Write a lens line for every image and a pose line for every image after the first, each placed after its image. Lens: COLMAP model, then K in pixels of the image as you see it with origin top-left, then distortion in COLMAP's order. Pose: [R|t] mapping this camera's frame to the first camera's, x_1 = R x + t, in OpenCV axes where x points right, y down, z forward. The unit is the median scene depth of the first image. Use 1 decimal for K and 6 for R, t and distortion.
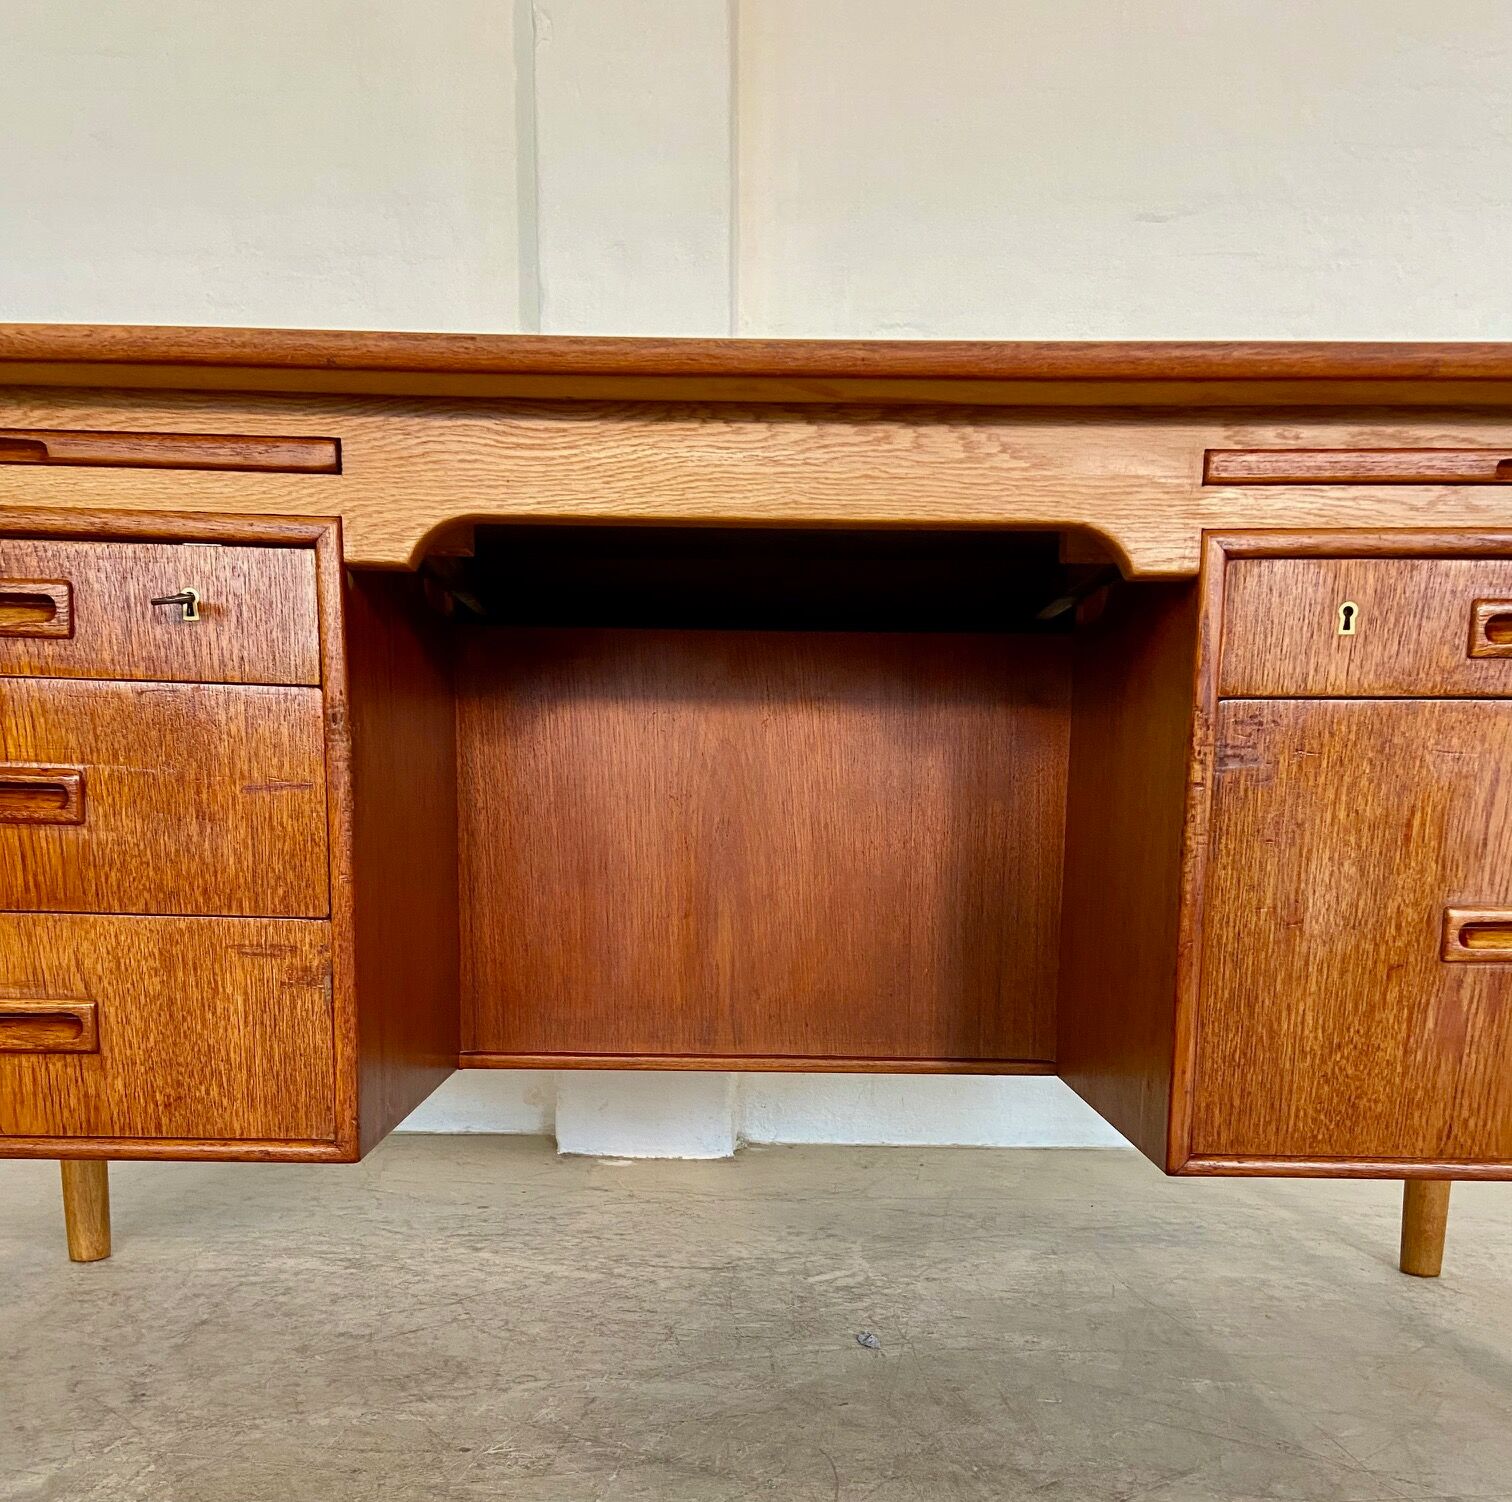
lens RADIAL K [[1515.8, 0, 743.2], [0, 1515.8, 1013.7], [0, 0, 1]] dist [0.132745, -0.174510]
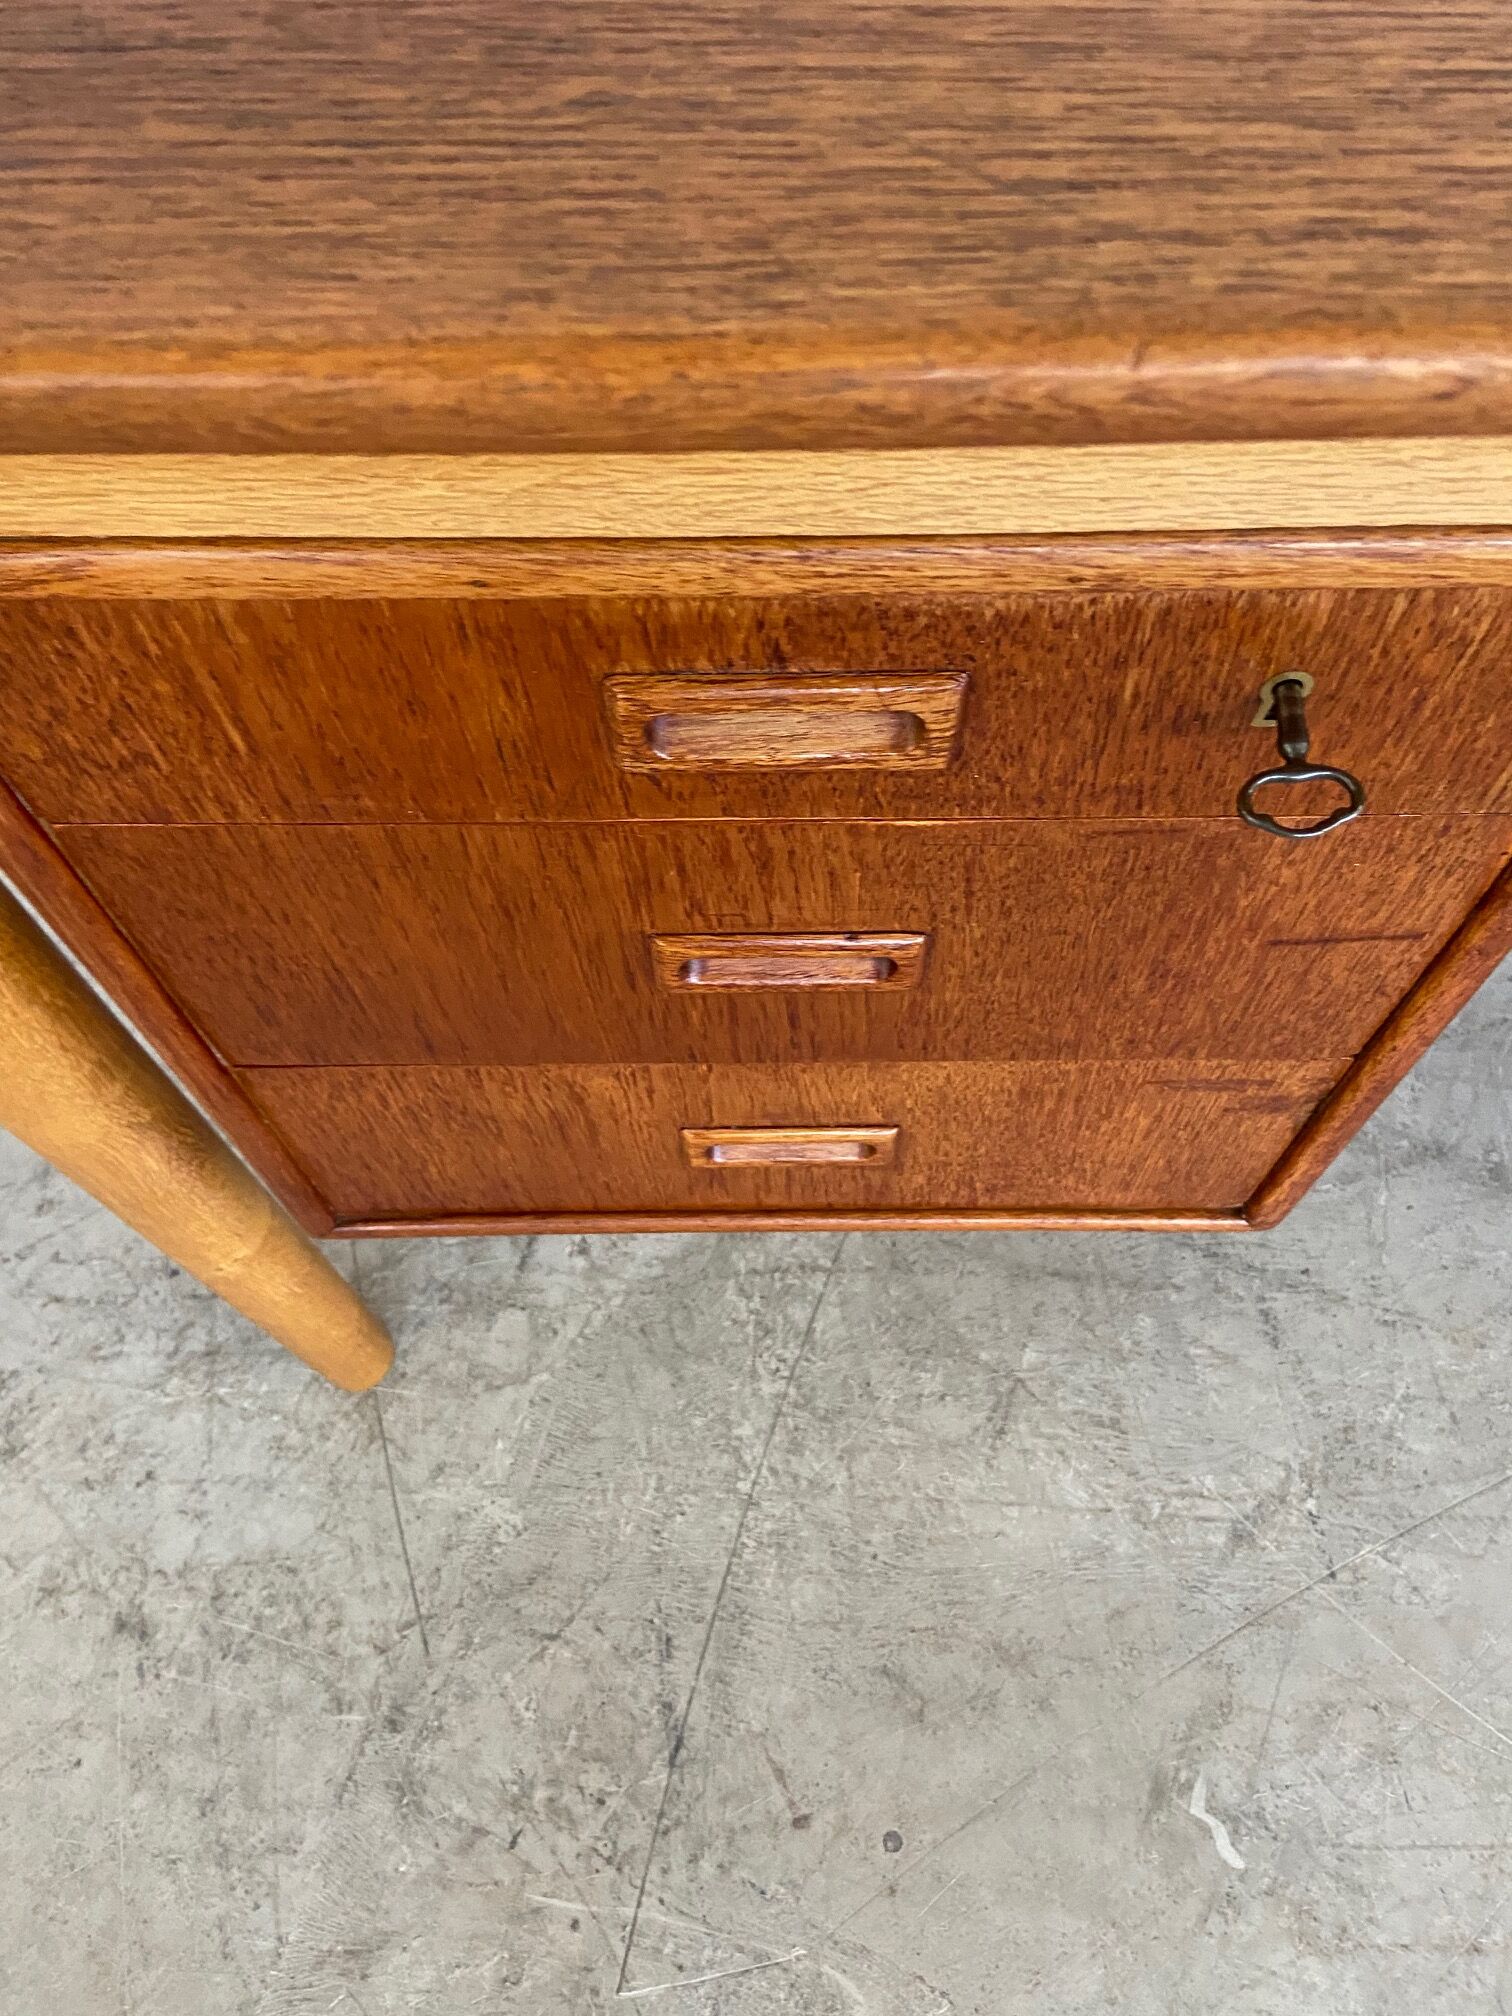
lens RADIAL K [[1516.0, 0, 742.8], [0, 1516.0, 978.0], [0, 0, 1]] dist [0.127925, -0.172850]
pose [[0.999269, -0.020795, -0.032081, -0.459013], [0.038155, 0.595175, 0.802690, -0.506330], [0.002402, -0.803327, 0.595534, 0.702398]]
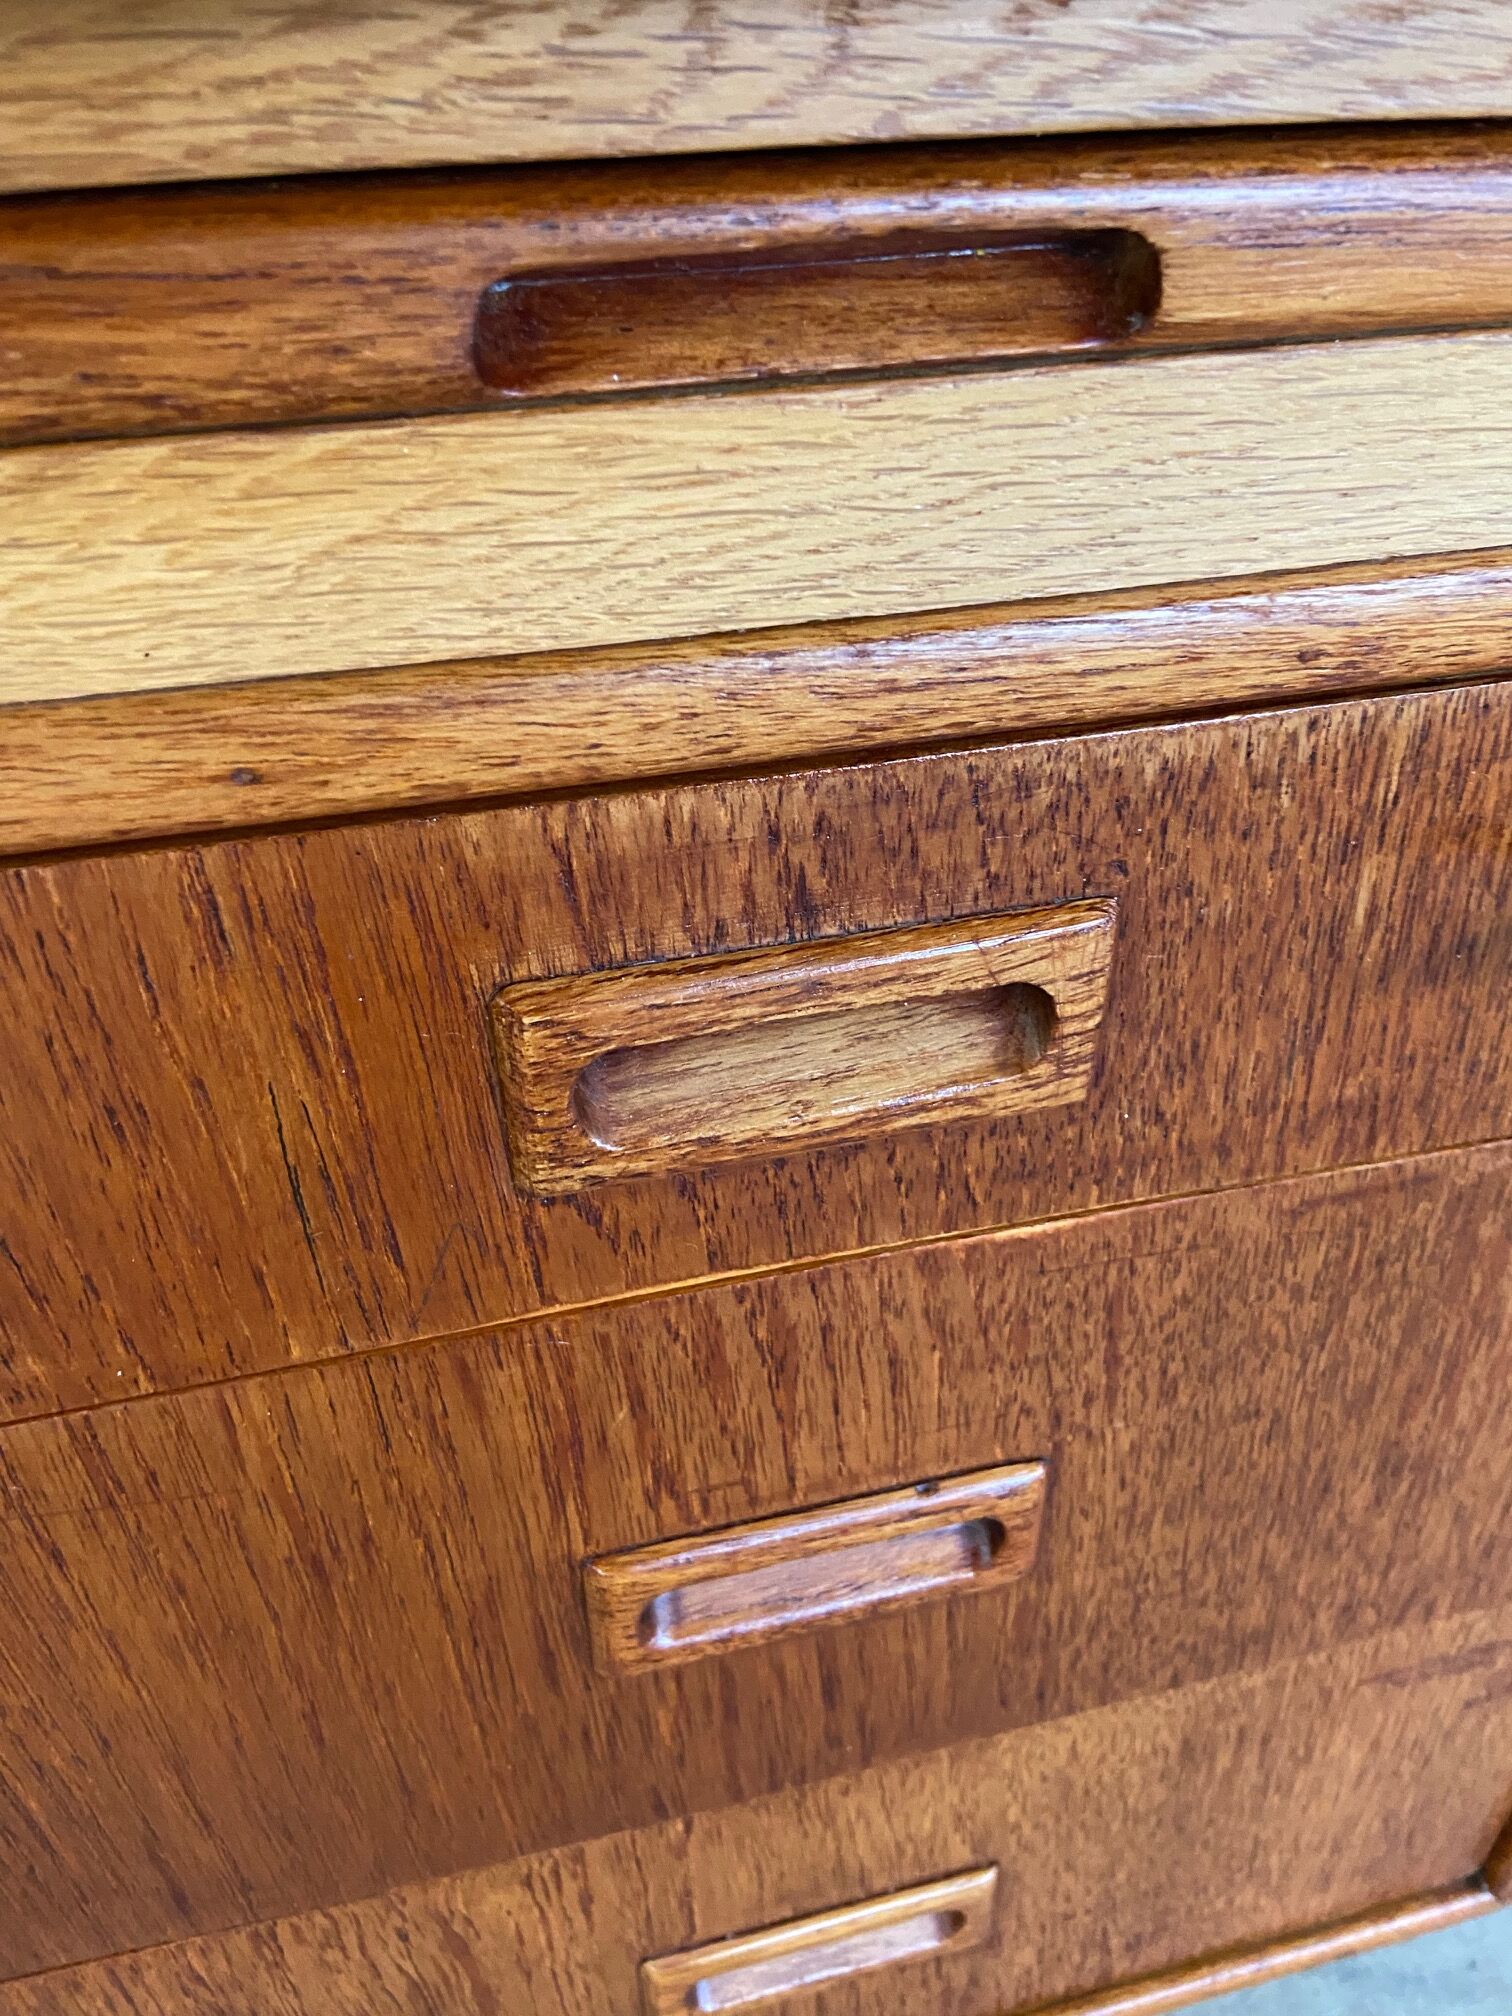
lens RADIAL K [[1526.2, 0, 763.8], [0, 1526.2, 963.5], [0, 0, 1]] dist [0.129205, -0.190297]
pose [[0.969198, -0.166447, 0.181522, -0.501617], [0.065098, 0.883975, 0.462981, -0.358276], [-0.237522, -0.436903, 0.867582, 0.793876]]
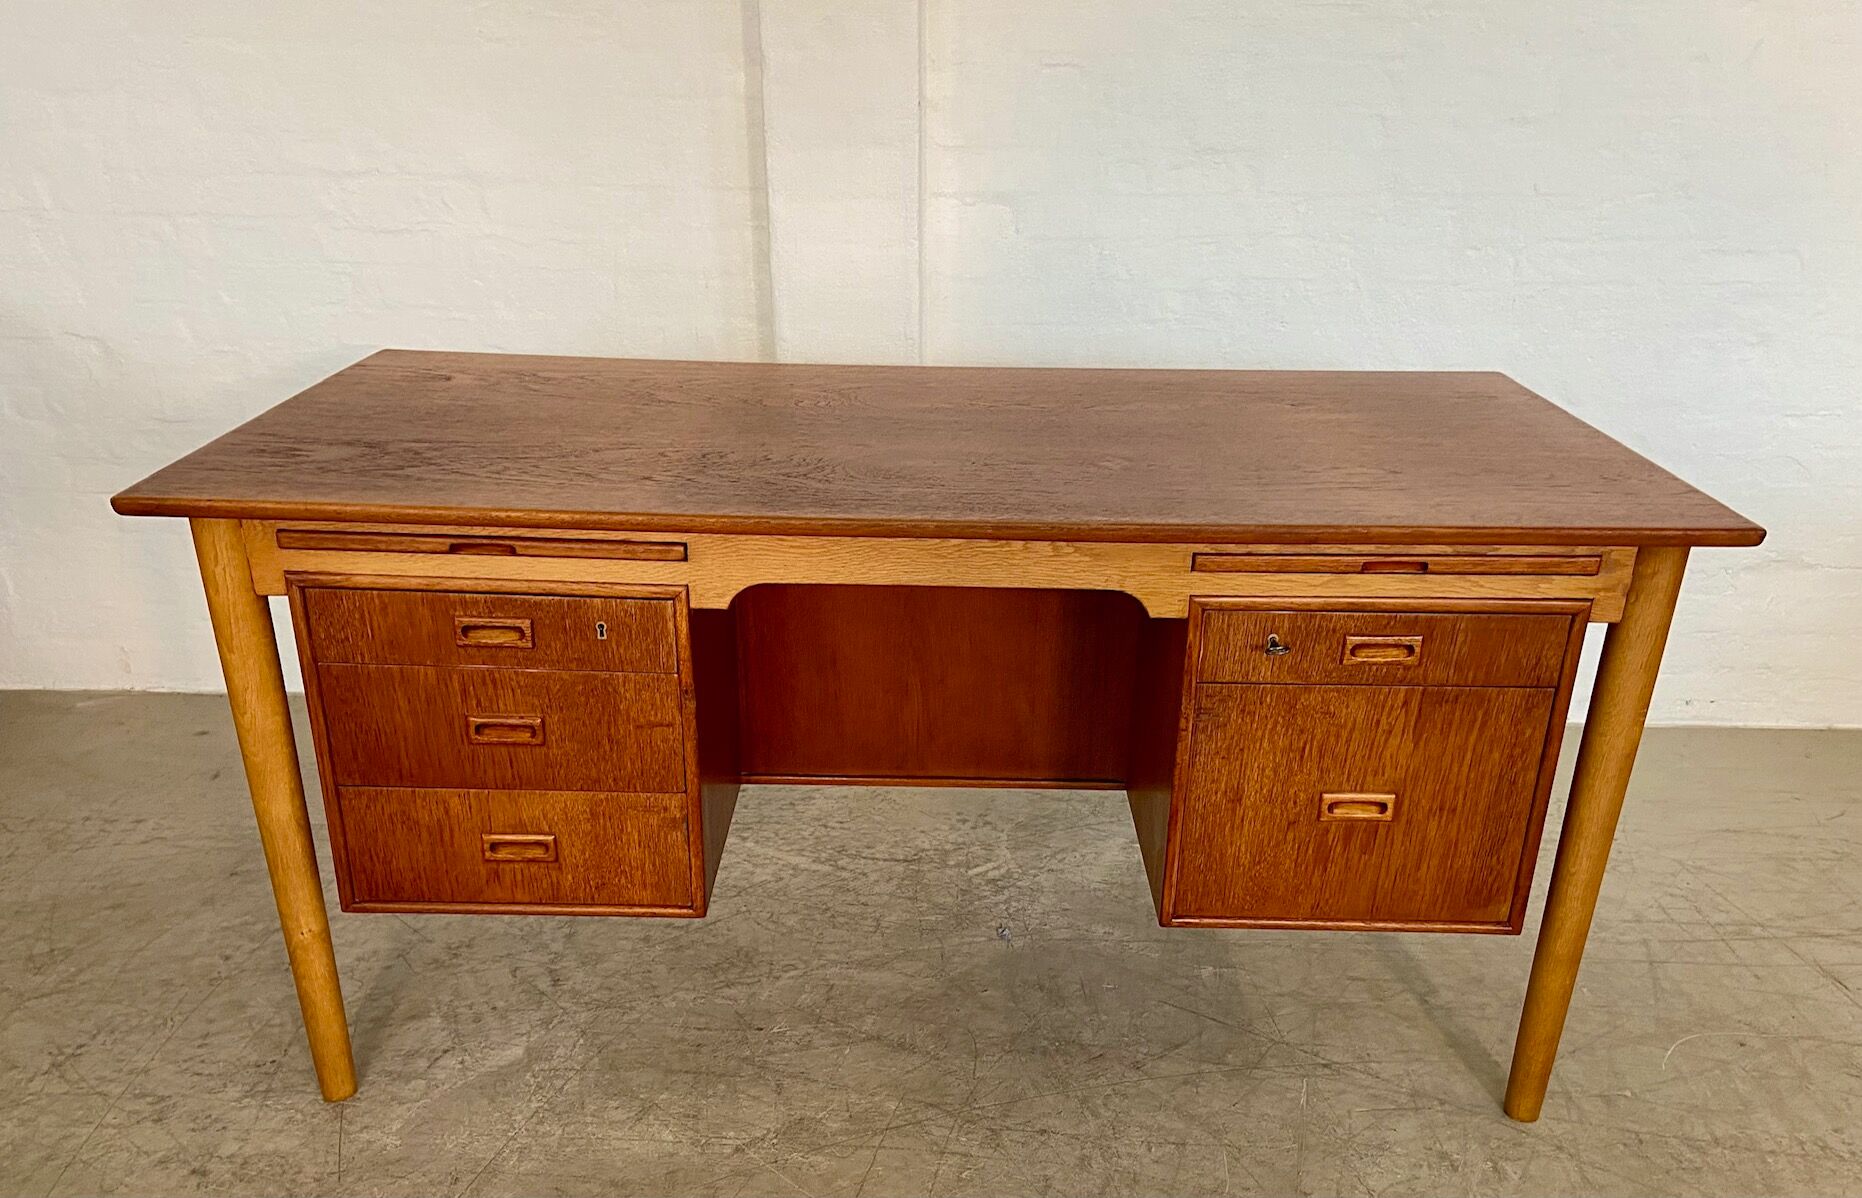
lens RADIAL K [[1516.9, 0, 936.0], [0, 1516.9, 750.8], [0, 0, 1]] dist [0.126794, -0.170637]
pose [[0.999983, 0.005515, 0.001727, 0.011994], [-0.005779, 0.956467, 0.291783, -0.612360], [-0.000042, -0.291788, 0.956483, -0.641579]]
